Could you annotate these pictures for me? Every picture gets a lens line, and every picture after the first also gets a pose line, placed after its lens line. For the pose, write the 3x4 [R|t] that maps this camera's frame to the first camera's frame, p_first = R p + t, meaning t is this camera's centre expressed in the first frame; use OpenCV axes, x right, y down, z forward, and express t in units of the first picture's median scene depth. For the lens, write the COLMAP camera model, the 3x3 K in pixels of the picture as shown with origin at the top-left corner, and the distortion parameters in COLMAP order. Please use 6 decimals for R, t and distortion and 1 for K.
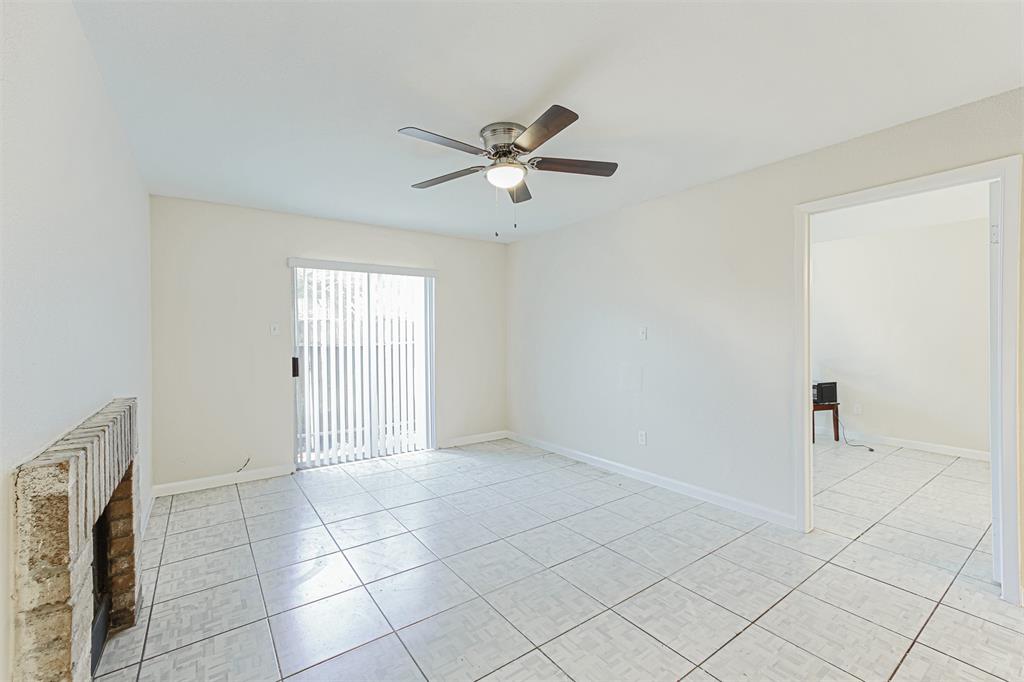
lens RADIAL K [[428.8, 0, 509.7], [0, 428.8, 337.6], [0, 0, 1]] dist [-0.002095, 0.000286]
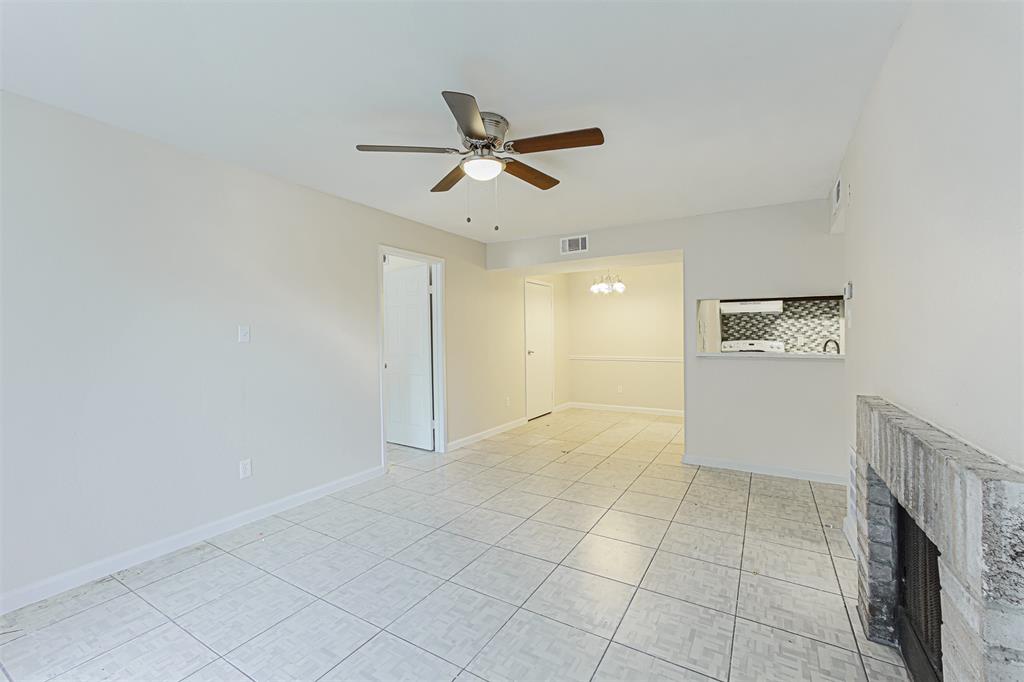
lens RADIAL K [[428.8, 0, 511.9], [0, 428.8, 338.1], [0, 0, 1]] dist [-0.002095, 0.000286]
pose [[-0.398735, 0.007639, 0.917034, -0.619370], [0.009000, 0.999950, -0.004417, 0.008379], [-0.917022, 0.006492, -0.398784, 0.915328]]
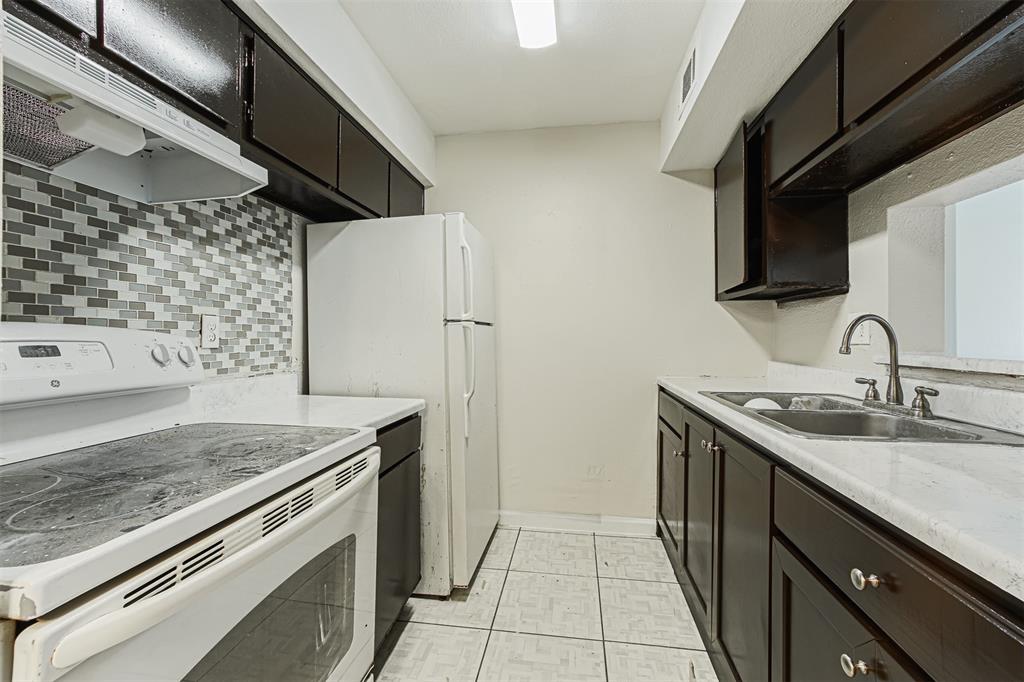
lens RADIAL K [[428.8, 0, 505.1], [0, 428.8, 335.0], [0, 0, 1]] dist [-0.002095, 0.000286]
pose [[-0.707091, 0.004924, -0.707106, 0.526122], [0.004398, 0.999987, 0.002565, 0.025913], [0.707109, -0.001296, -0.707103, -0.234259]]
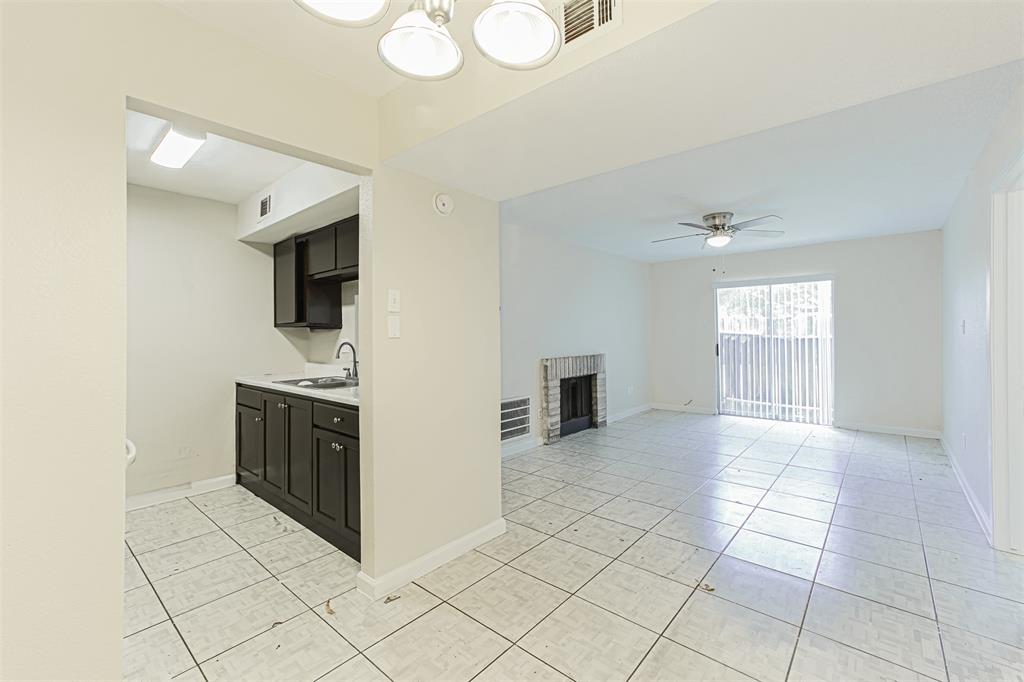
lens RADIAL K [[428.8, 0, 508.5], [0, 428.8, 333.1], [0, 0, 1]] dist [-0.002095, 0.000286]
pose [[0.225714, 0.000884, -0.974193, 0.986017], [0.006443, 0.999976, 0.002400, -0.006306], [0.974172, -0.006819, 0.225703, -0.148235]]
